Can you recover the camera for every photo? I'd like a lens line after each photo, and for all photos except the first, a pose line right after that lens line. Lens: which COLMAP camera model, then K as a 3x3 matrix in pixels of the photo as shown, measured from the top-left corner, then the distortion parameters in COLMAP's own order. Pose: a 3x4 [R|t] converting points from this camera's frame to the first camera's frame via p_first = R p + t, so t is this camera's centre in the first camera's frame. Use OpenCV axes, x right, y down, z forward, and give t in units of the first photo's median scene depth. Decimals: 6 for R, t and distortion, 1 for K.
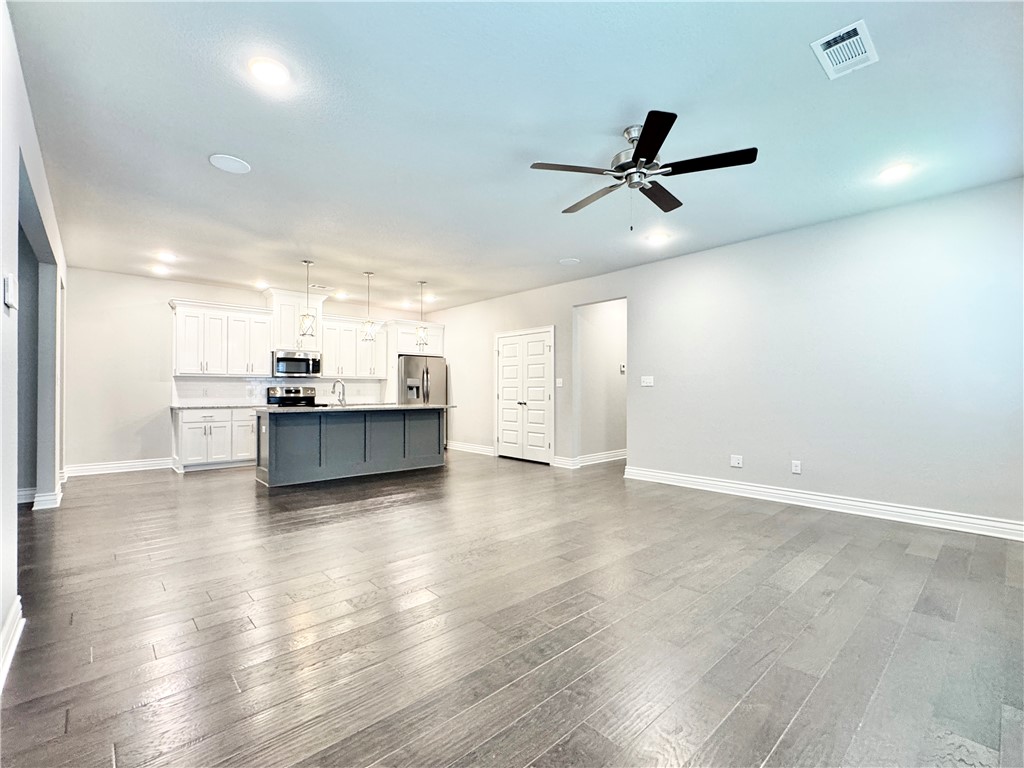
lens RADIAL K [[460.1, 0, 513.9], [0, 460.1, 385.9], [0, 0, 1]] dist [-0.002139, 0.000946]
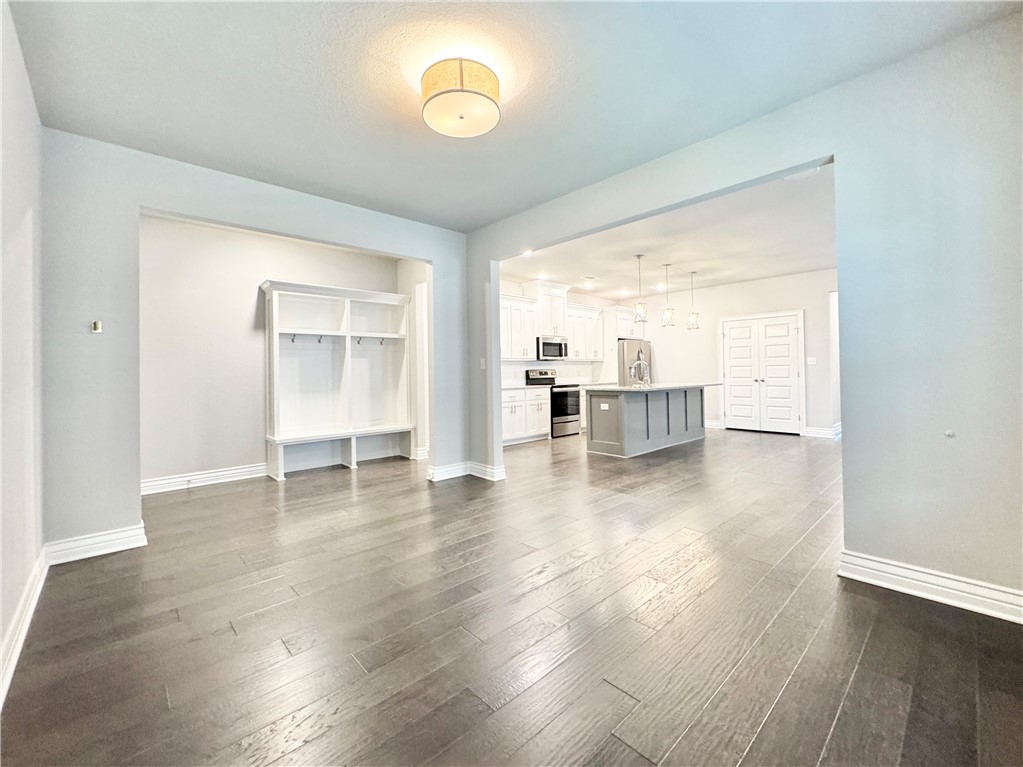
lens RADIAL K [[430.0, 0, 514.3], [0, 430.0, 366.0], [0, 0, 1]] dist [-0.001404, -0.000050]
pose [[0.999805, -0.016510, 0.010819, -0.576866], [0.016550, 0.999856, -0.003623, -0.002893], [-0.010757, 0.003801, 0.999935, -0.029958]]
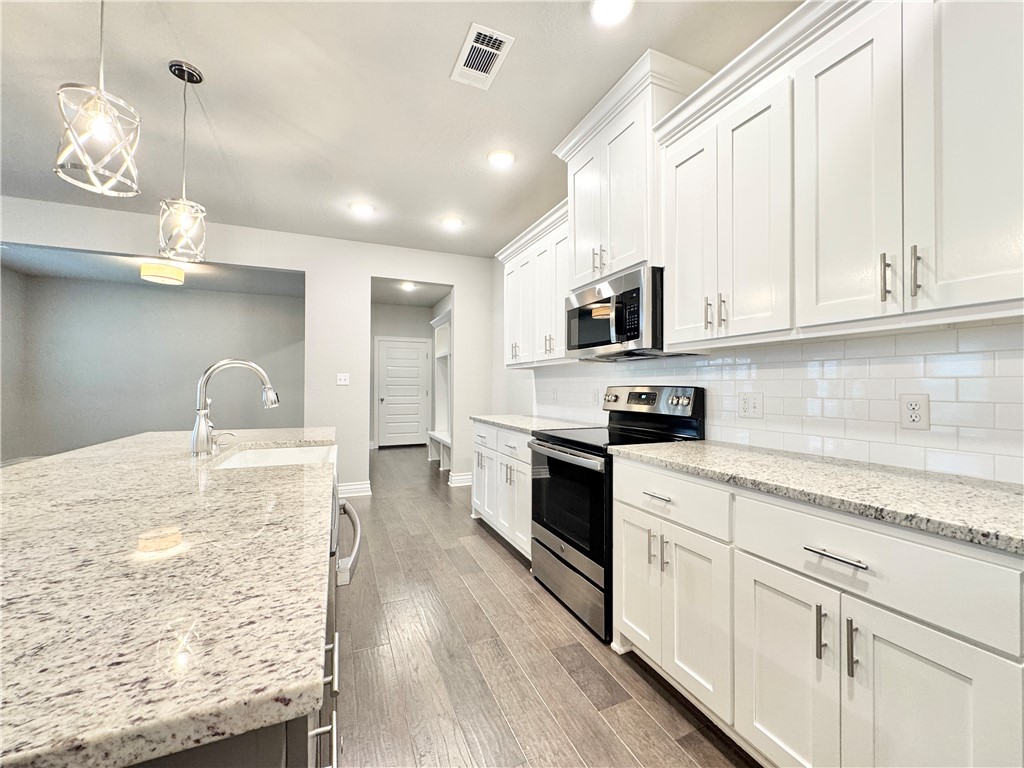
lens RADIAL K [[407.4, 0, 512.0], [0, 407.4, 384.0], [0, 0, 1]] dist [-0.002470, -0.000123]
pose [[-0.328402, -0.008580, -0.944499, -0.159541], [0.003920, 0.999938, -0.010447, 0.004587], [0.944530, -0.007133, -0.328348, 1.037208]]
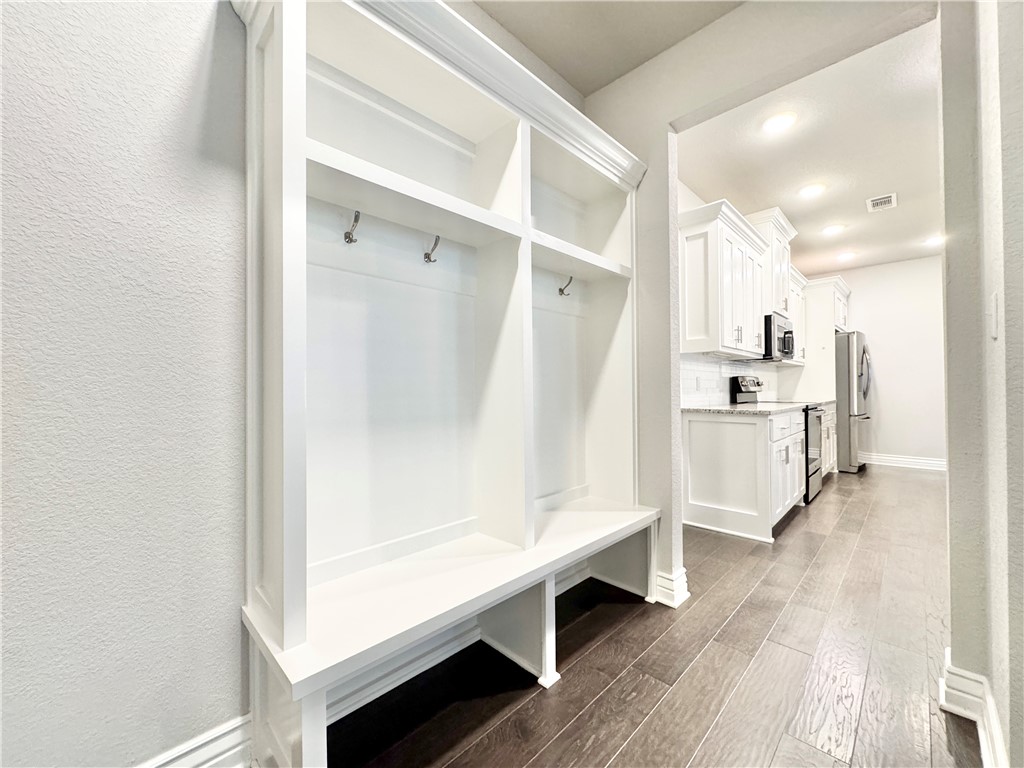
lens RADIAL K [[407.4, 0, 512.0], [0, 407.4, 384.0], [0, 0, 1]] dist [-0.002470, -0.000123]
pose [[0.998993, -0.006349, 0.044421, -0.855508], [0.006435, 0.999978, -0.001799, 0.012704], [-0.044408, 0.002083, 0.999011, 0.472232]]
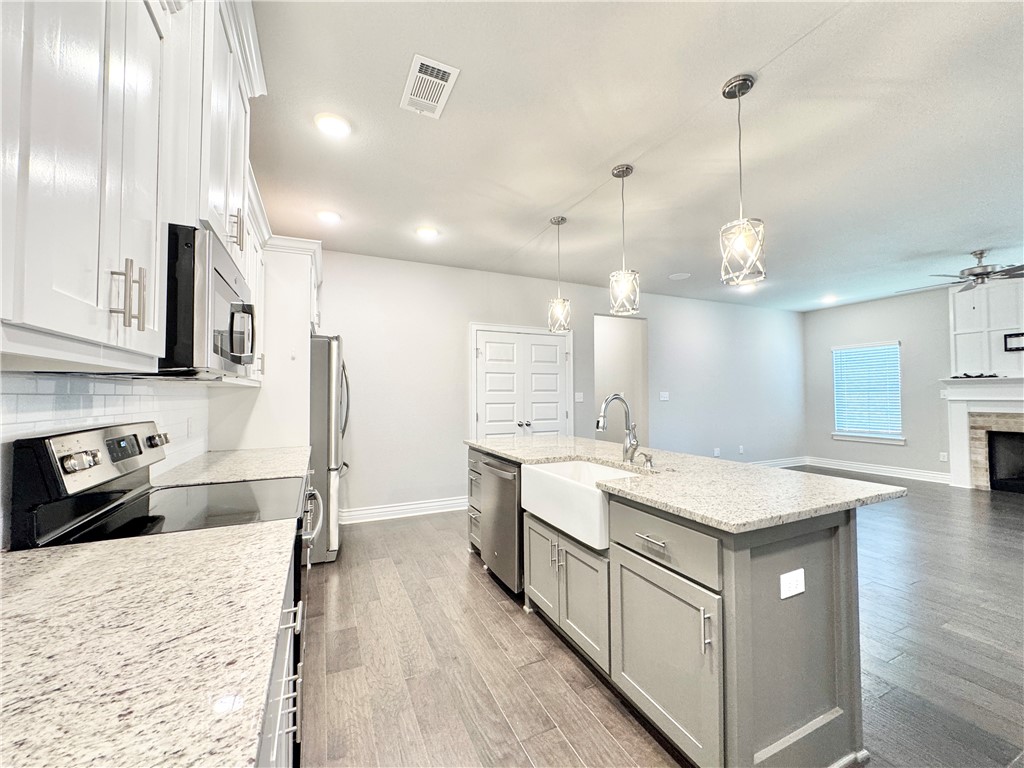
lens RADIAL K [[407.4, 0, 512.0], [0, 407.4, 384.0], [0, 0, 1]] dist [-0.002470, -0.000123]
pose [[0.303397, 0.024938, 0.952538, -0.614263], [-0.004180, 0.999683, -0.024841, -0.011290], [-0.952855, 0.003555, 0.303405, 0.808758]]
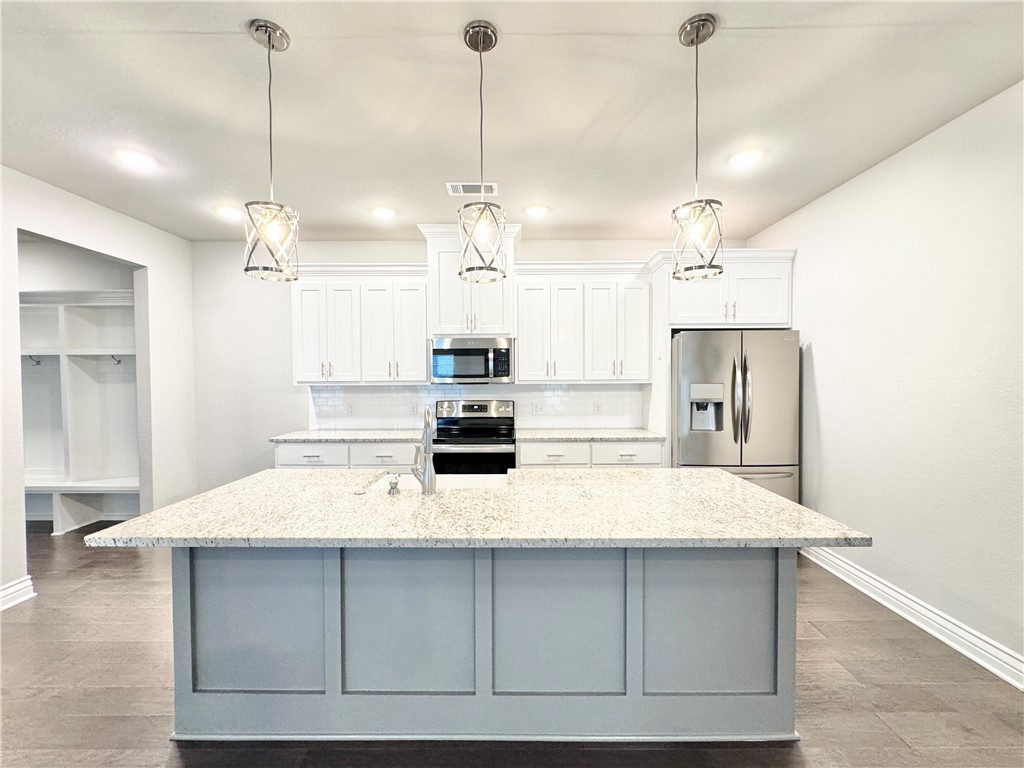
lens RADIAL K [[407.4, 0, 512.0], [0, 407.4, 384.0], [0, 0, 1]] dist [-0.002470, -0.000123]
pose [[0.734310, 0.008587, -0.678760, -0.108729], [0.010625, 0.999652, 0.024141, -0.030174], [0.678731, -0.024939, 0.733964, 0.681751]]
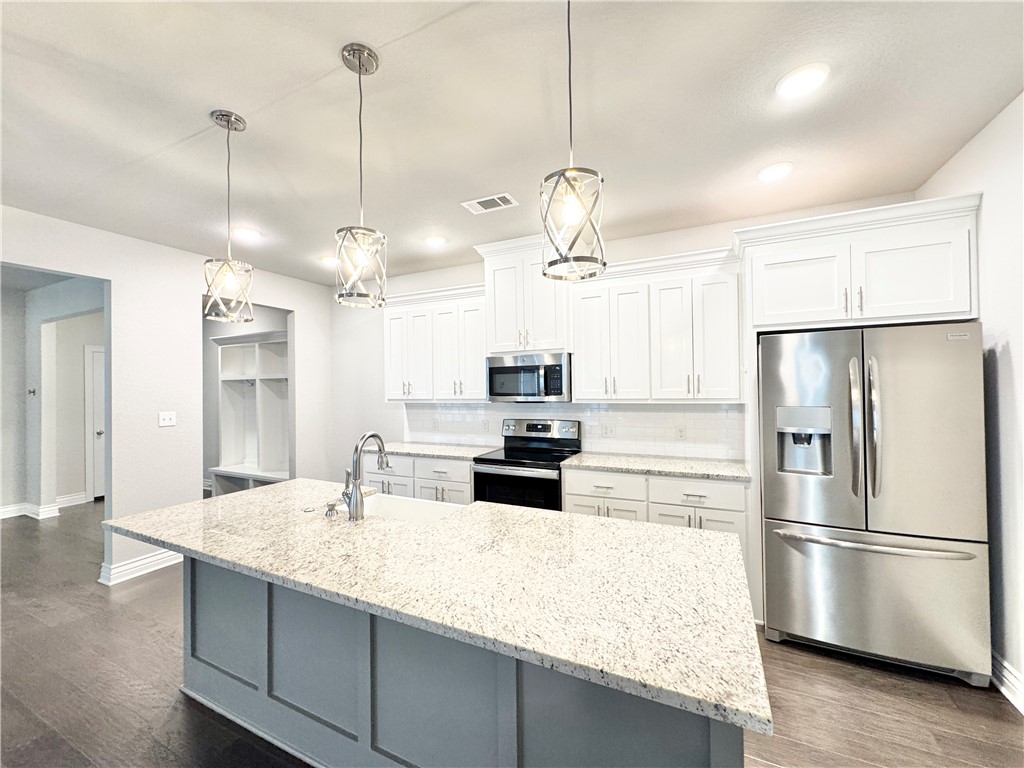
lens RADIAL K [[407.4, 0, 512.0], [0, 407.4, 384.0], [0, 0, 1]] dist [-0.002470, -0.000123]
pose [[0.370522, -0.014854, -0.928705, -0.048760], [0.019725, 0.999772, -0.008121, -0.036713], [0.928614, -0.015310, 0.370731, 0.817602]]
